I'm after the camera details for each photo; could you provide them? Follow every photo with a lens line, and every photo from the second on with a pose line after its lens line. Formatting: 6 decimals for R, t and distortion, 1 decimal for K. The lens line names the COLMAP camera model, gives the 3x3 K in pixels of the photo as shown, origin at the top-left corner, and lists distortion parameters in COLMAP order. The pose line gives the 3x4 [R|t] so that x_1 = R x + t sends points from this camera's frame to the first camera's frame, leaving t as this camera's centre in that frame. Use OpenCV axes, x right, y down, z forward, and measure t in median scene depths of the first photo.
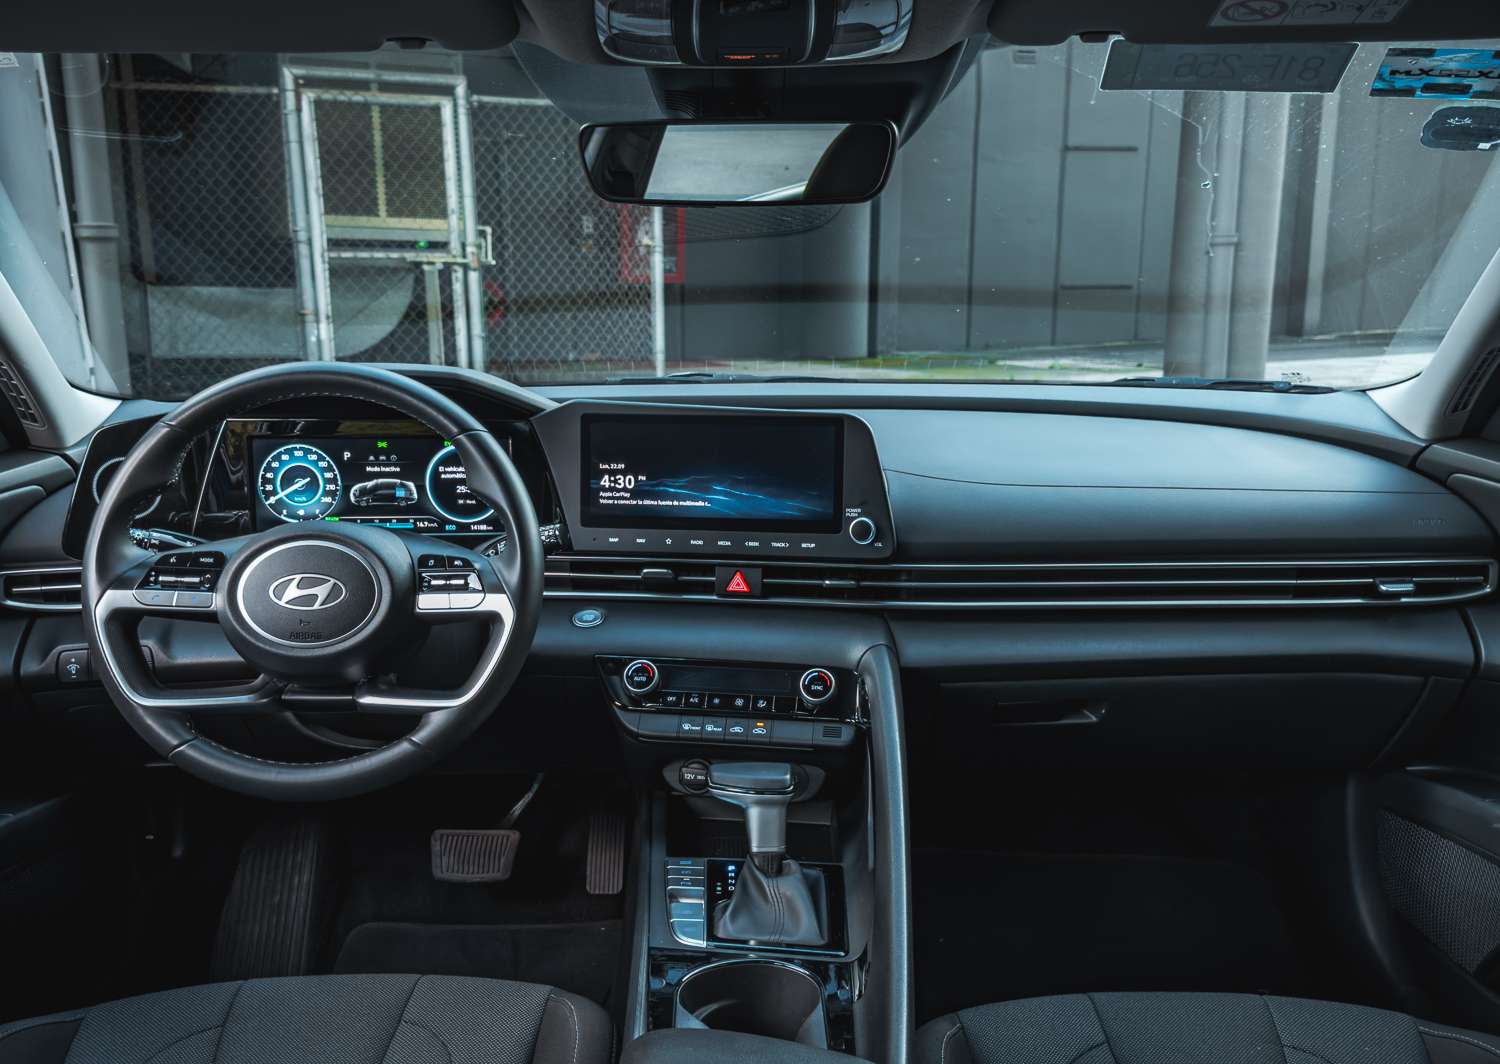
lens RADIAL K [[1583.4, 0, 750.9], [0, 1583.4, 532.5], [0, 0, 1]] dist [0.132475, 0.000000]
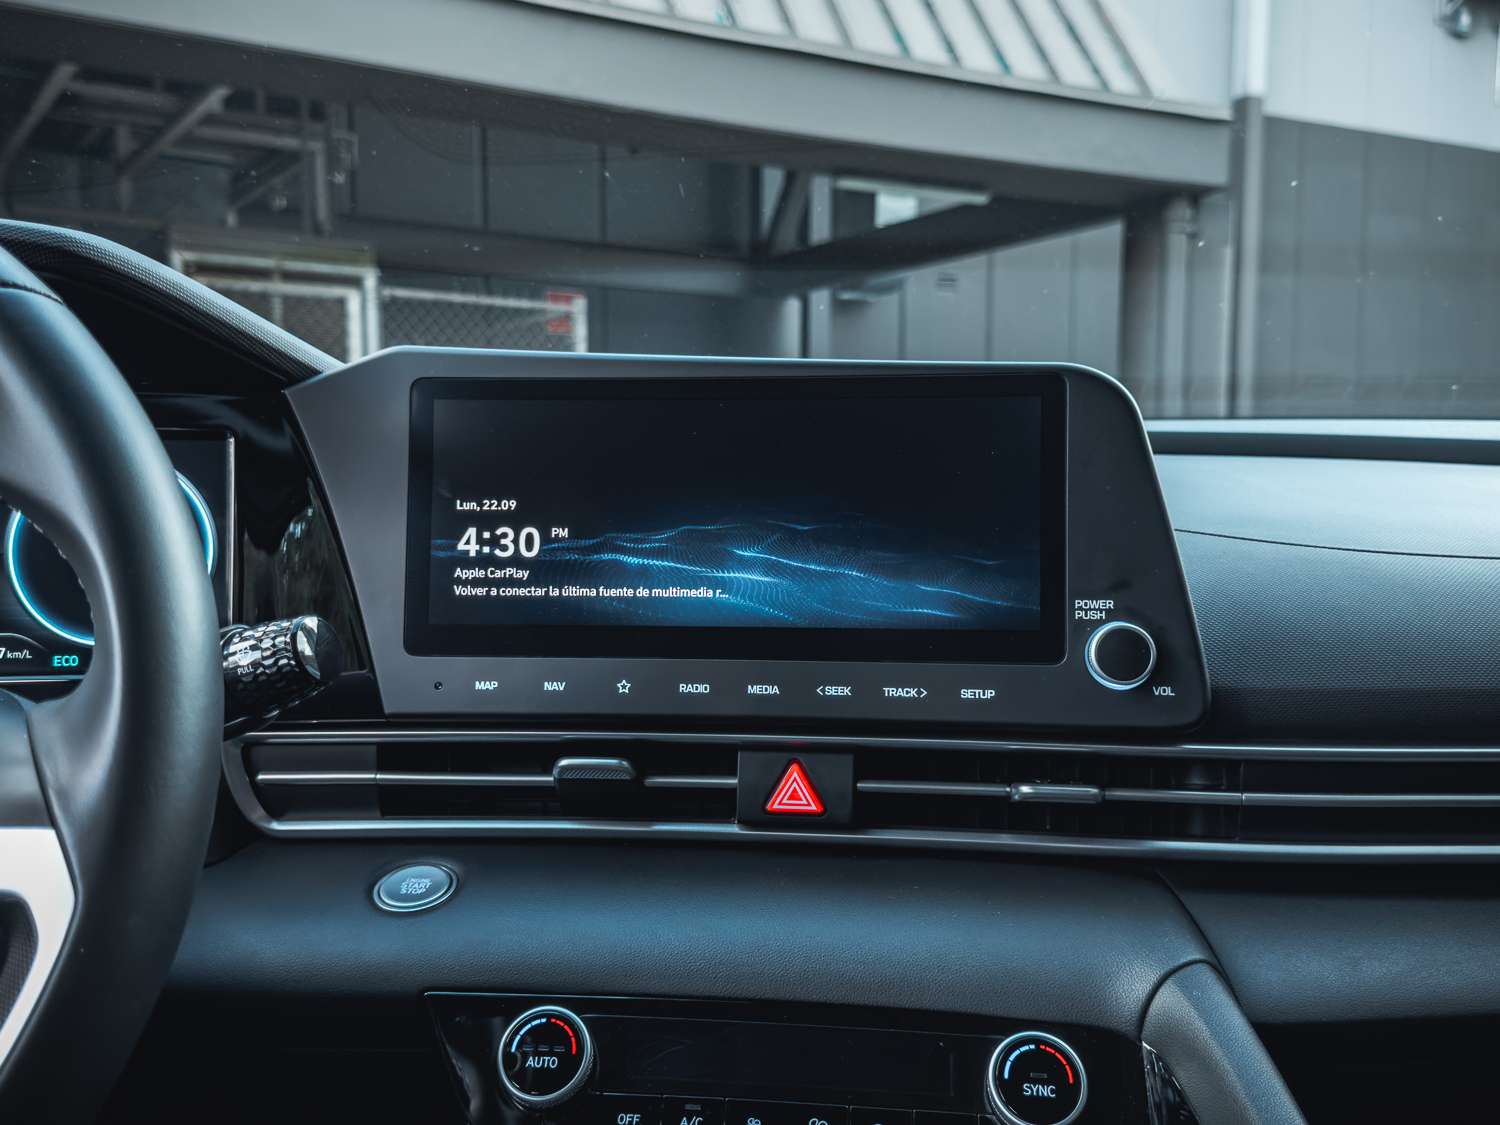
lens RADIAL K [[1675.5, 0, 767.6], [0, 1675.5, 525.9], [0, 0, 1]] dist [0.217793, 0.000000]
pose [[0.998542, 0.004281, 0.053802, -0.038323], [0.002965, 0.990993, -0.133880, 0.022234], [-0.053890, 0.133844, 0.989536, 0.565691]]
